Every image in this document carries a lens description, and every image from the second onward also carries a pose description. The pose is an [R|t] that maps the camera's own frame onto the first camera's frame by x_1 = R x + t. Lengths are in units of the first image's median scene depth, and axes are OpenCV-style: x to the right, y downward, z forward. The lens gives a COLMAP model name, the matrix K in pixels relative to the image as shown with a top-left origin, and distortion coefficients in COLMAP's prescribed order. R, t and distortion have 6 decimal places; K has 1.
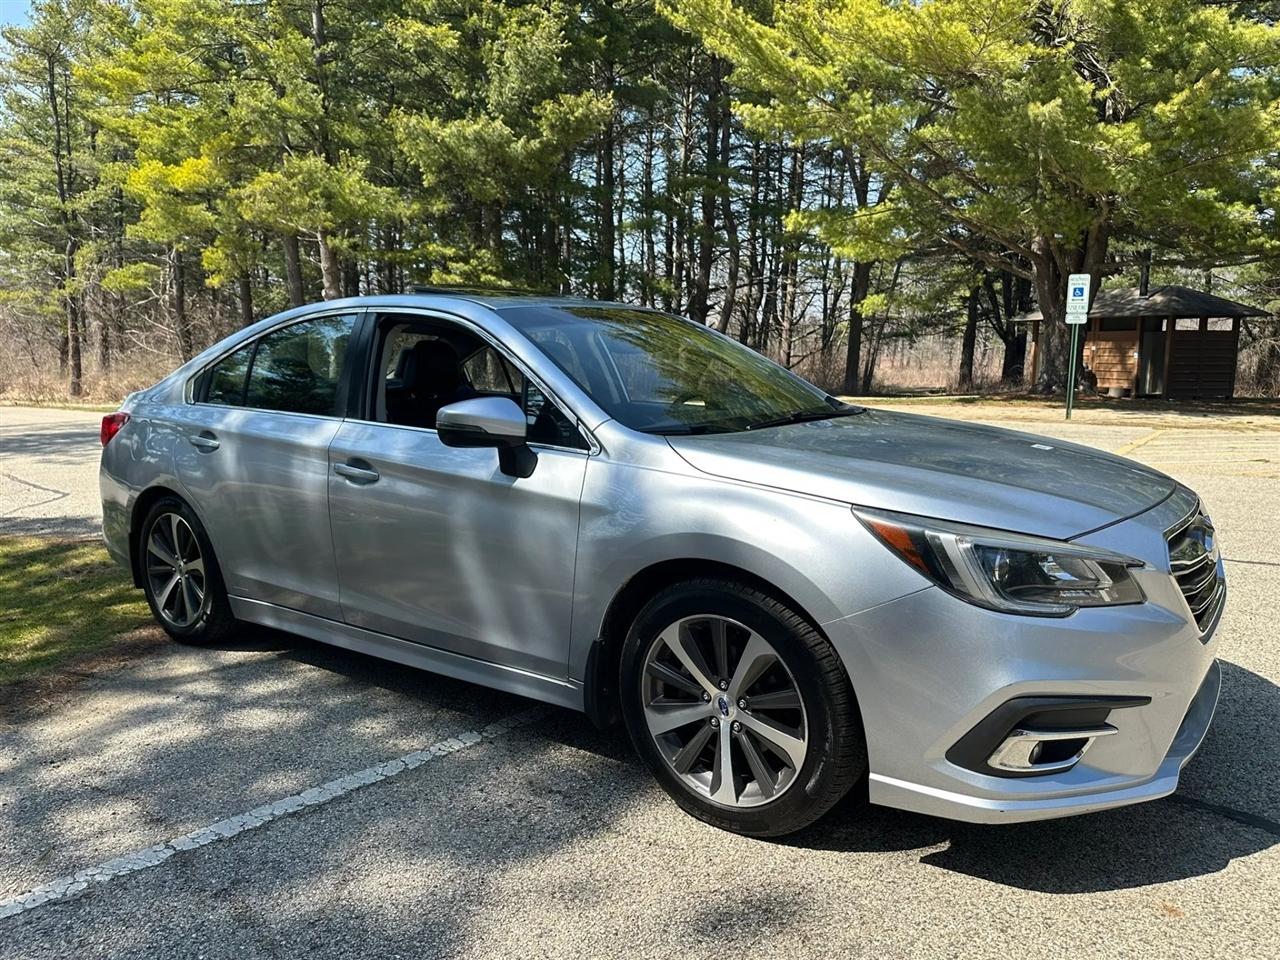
lens RADIAL K [[961.4, 0, 640.0], [0, 961.4, 480.0], [0, 0, 1]] dist [0.049476, -0.067950]
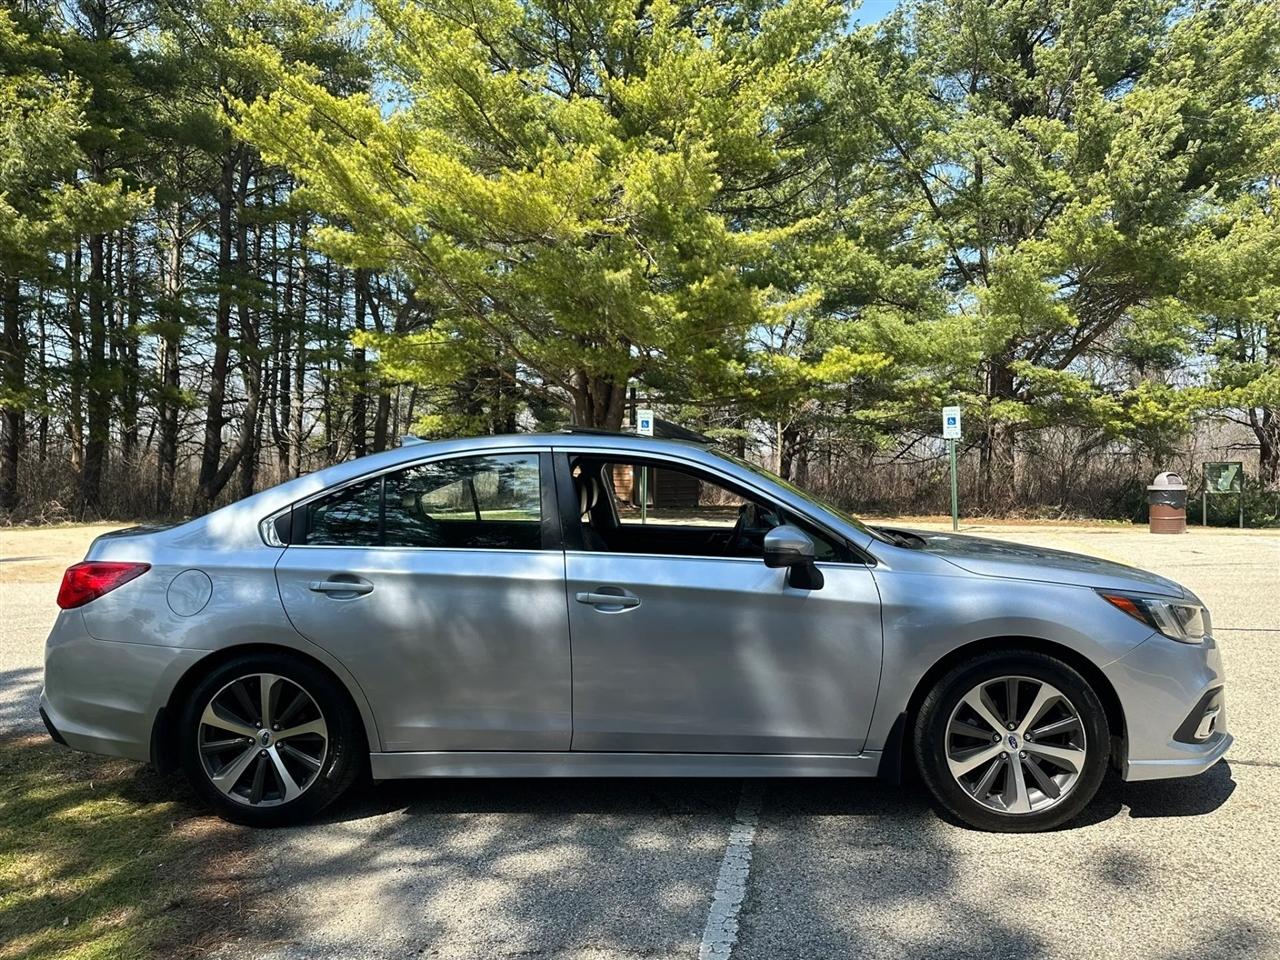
lens RADIAL K [[961.4, 0, 640.0], [0, 961.4, 480.0], [0, 0, 1]] dist [0.049476, -0.067950]
pose [[0.808655, -0.005261, 0.588260, -0.789971], [0.073554, 0.993017, -0.092231, -0.034061], [-0.583667, 0.117852, 0.803395, 0.101068]]
